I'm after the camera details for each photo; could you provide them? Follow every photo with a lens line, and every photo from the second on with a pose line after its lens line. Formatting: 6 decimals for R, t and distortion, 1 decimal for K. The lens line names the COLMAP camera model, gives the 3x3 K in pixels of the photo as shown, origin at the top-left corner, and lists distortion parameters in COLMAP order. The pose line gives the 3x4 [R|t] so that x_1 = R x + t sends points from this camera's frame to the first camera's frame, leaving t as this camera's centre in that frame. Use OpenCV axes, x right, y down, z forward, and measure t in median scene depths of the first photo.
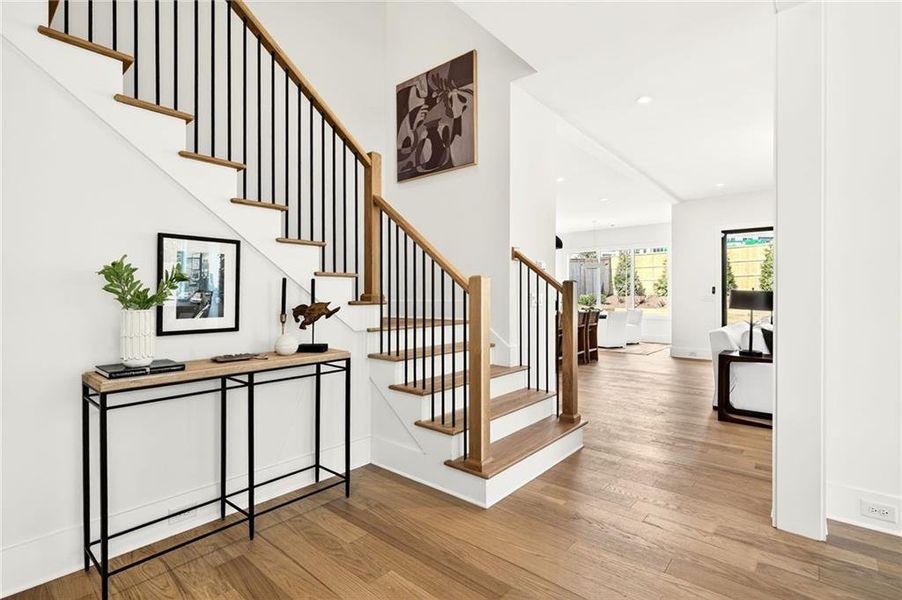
lens RADIAL K [[427.2, 0, 451.5], [0, 427.2, 292.7], [0, 0, 1]] dist [0.002068, -0.000609]
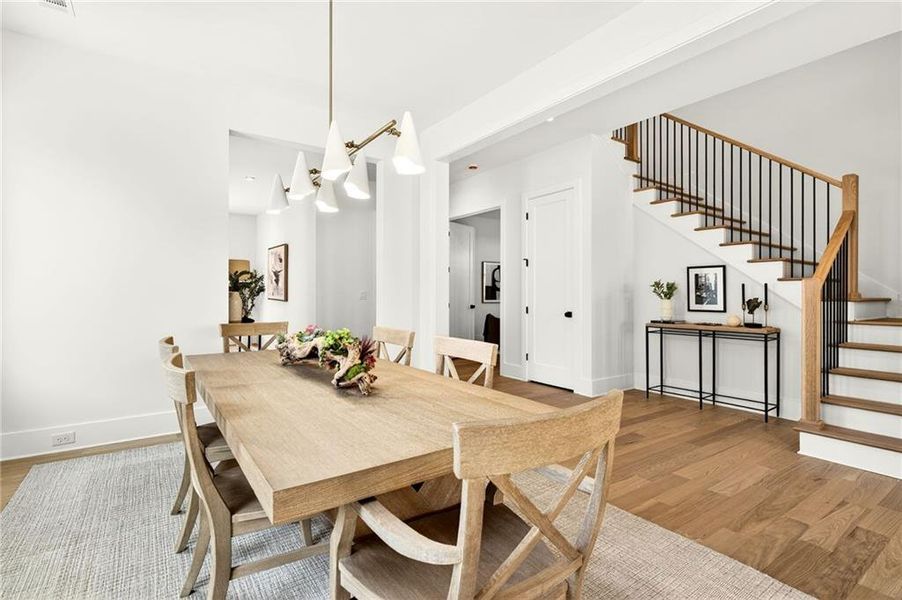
lens RADIAL K [[427.2, 0, 449.7], [0, 427.2, 295.1], [0, 0, 1]] dist [0.002068, -0.000609]
pose [[-0.254384, -0.001971, -0.967101, 1.693907], [0.001793, 0.999995, -0.002509, 0.015093], [0.967102, -0.002372, -0.254379, 0.299717]]
